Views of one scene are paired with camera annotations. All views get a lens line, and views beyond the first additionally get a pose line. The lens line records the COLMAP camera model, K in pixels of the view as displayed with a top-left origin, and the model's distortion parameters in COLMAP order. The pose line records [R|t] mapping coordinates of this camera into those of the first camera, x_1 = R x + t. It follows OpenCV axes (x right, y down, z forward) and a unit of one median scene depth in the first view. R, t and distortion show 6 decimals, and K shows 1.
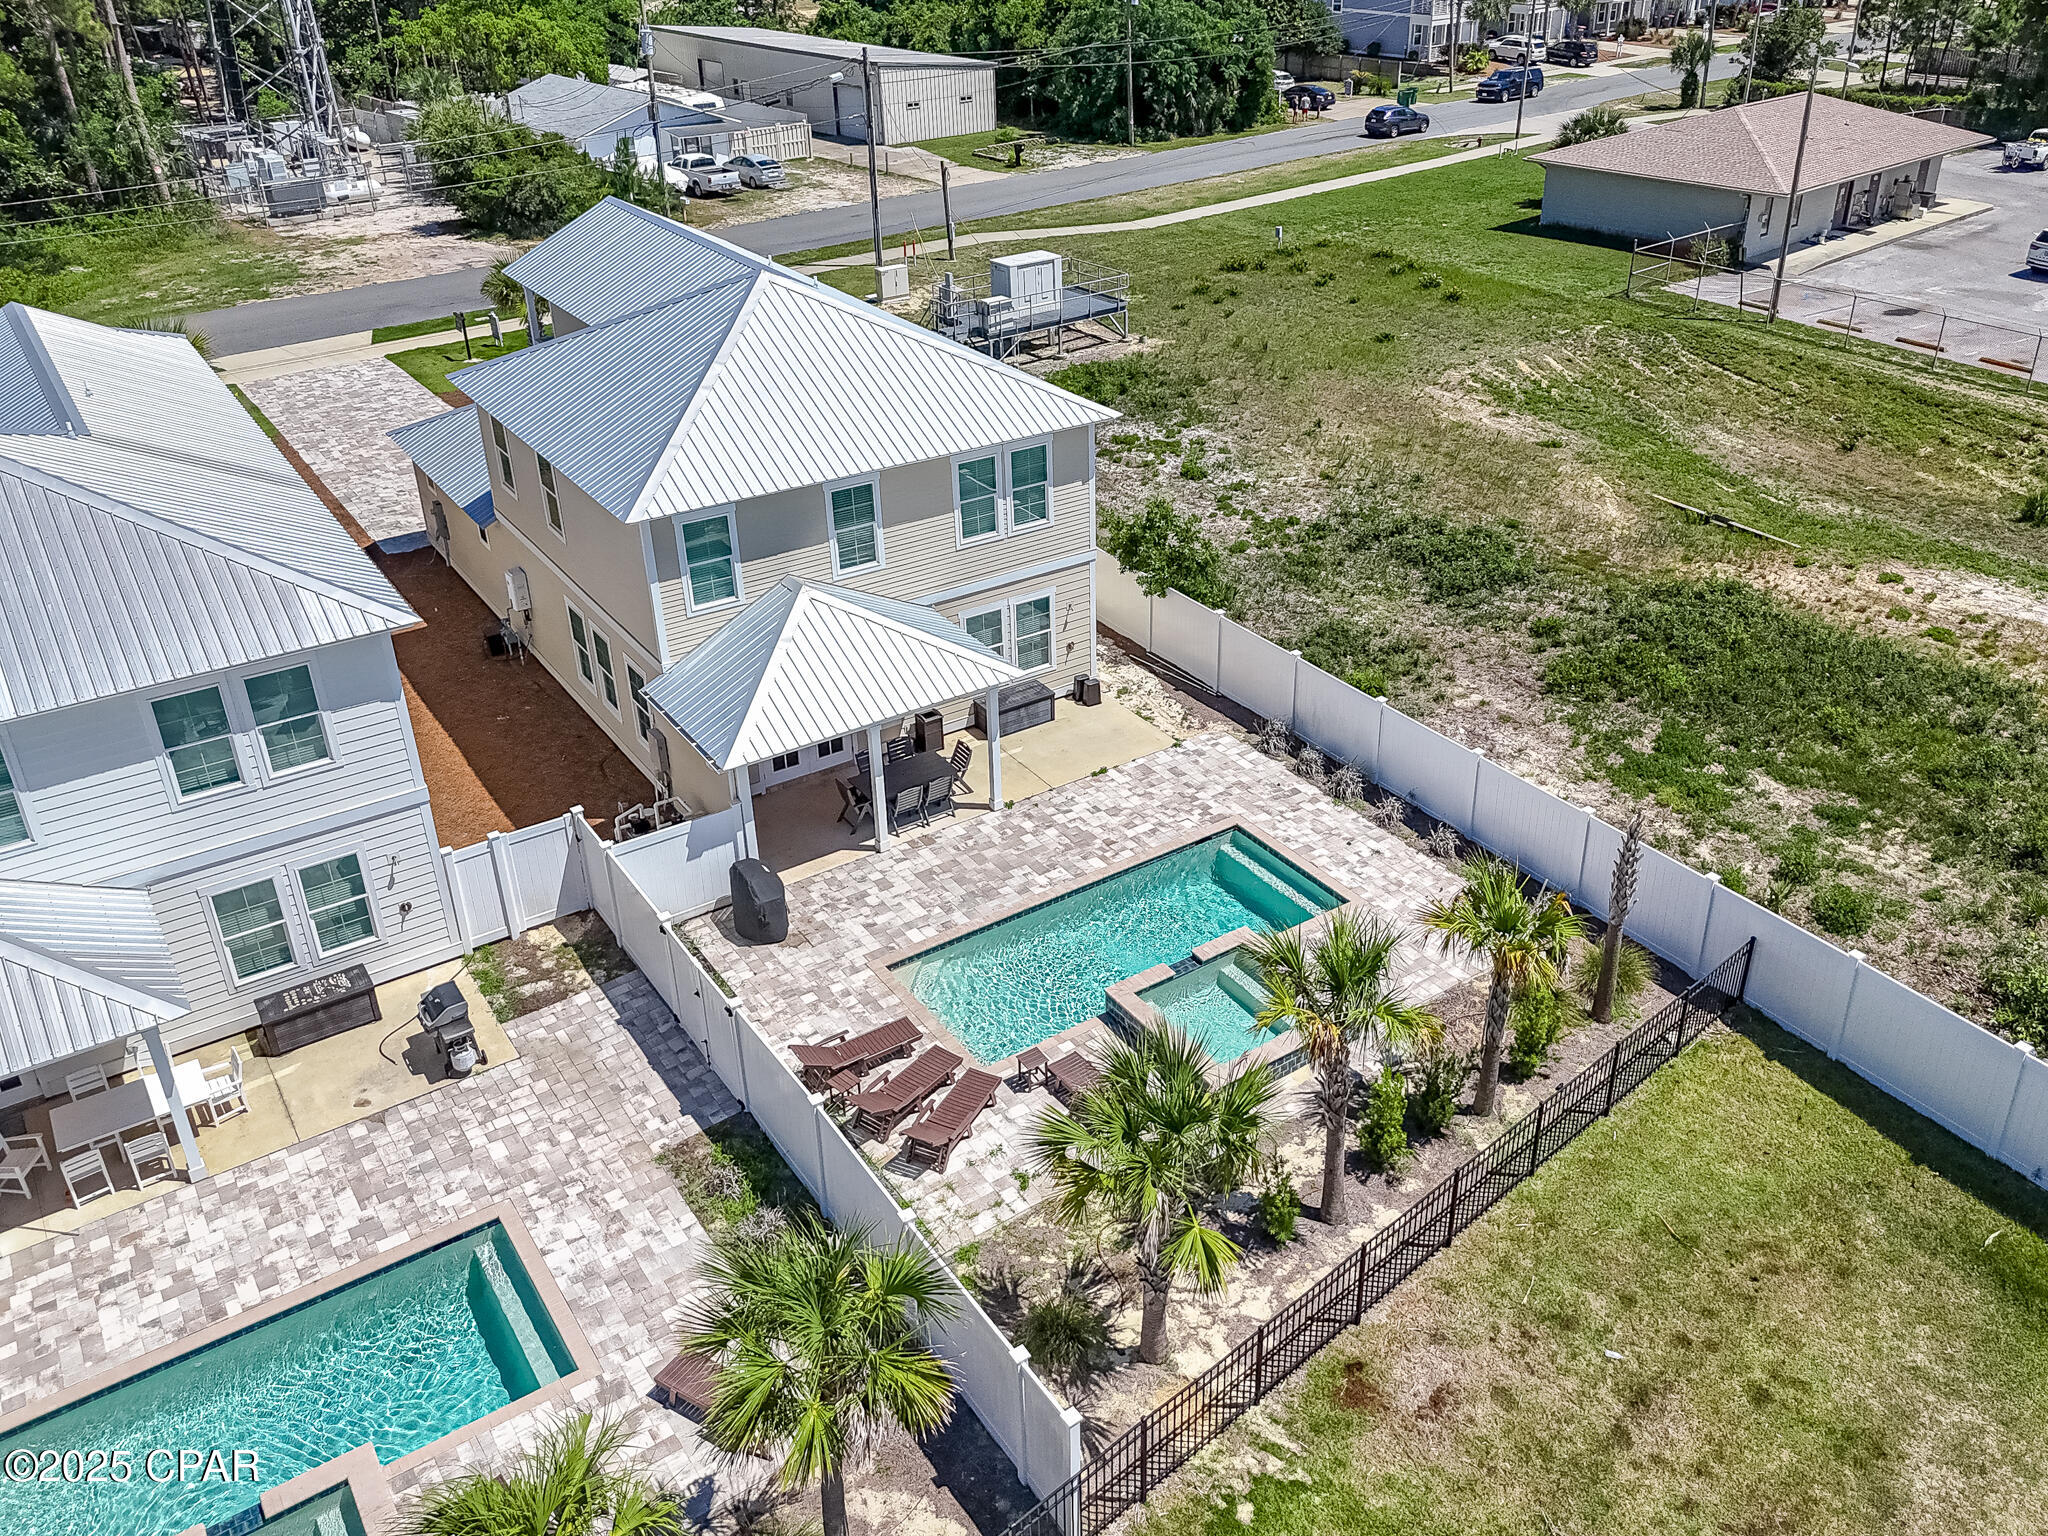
lens RADIAL K [[1661.5, 0, 1113.3], [0, 1661.5, 677.9], [0, 0, 1]] dist [0.097657, -0.212261]
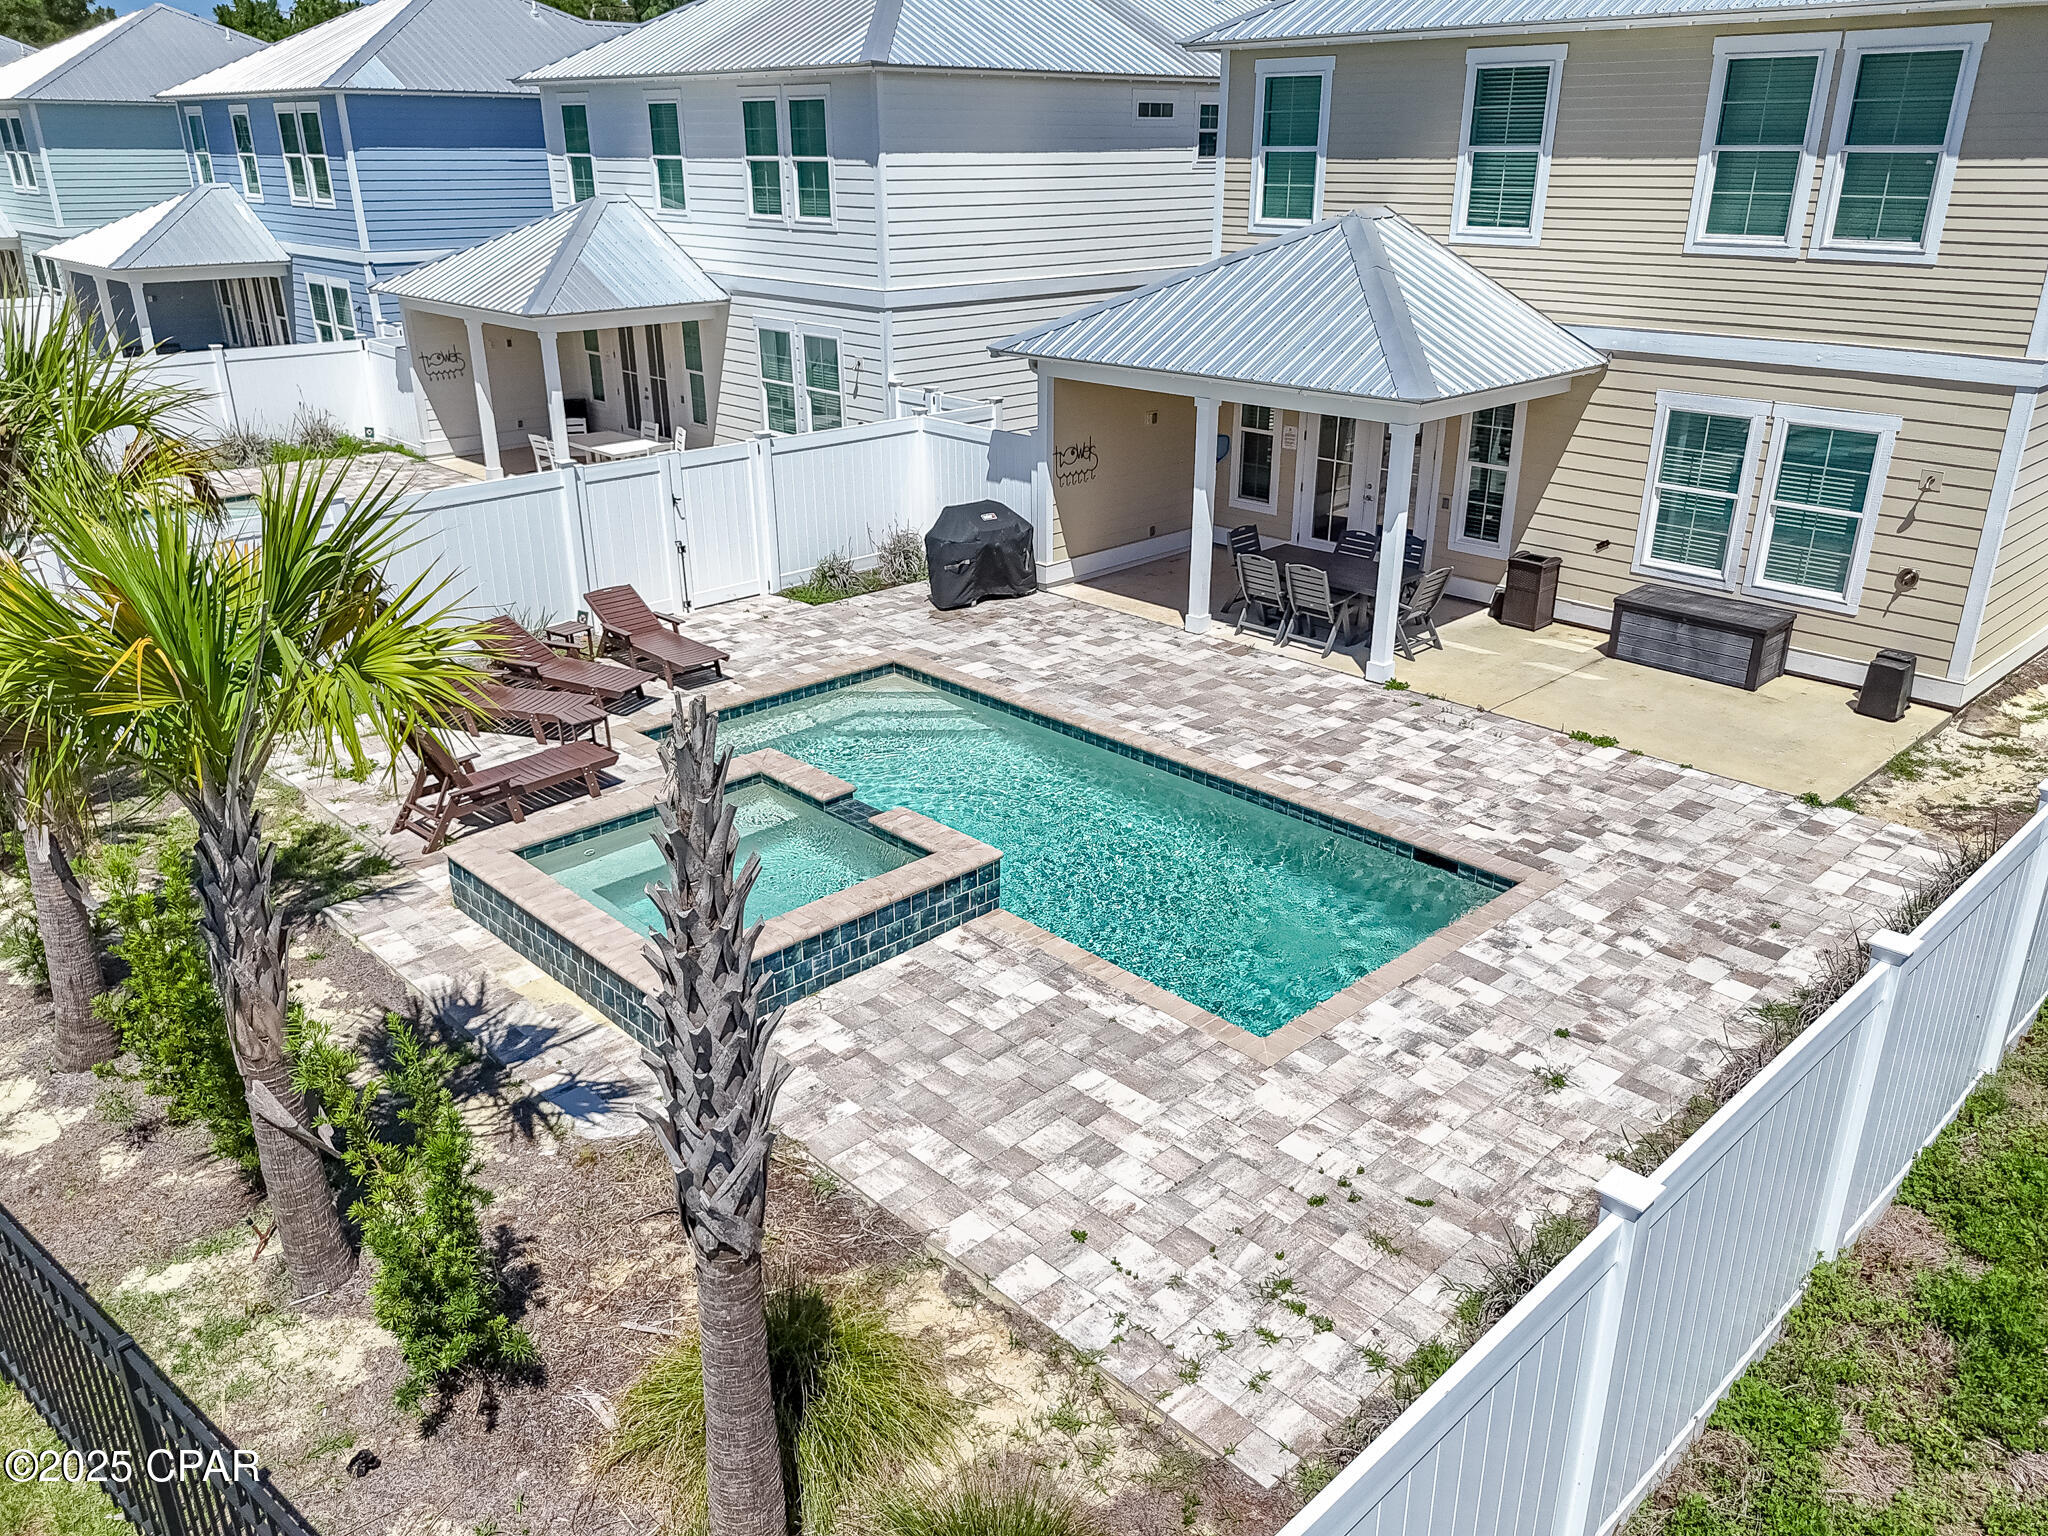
lens RADIAL K [[1503.4, 0, 1026.8], [0, 1503.4, 777.0], [0, 0, 1]] dist [0.067278, -0.065694]
pose [[0.149050, 0.386207, -0.910290, 0.372953], [-0.446695, 0.847587, 0.286462, 0.015661], [0.882184, 0.363925, 0.298849, 0.768424]]
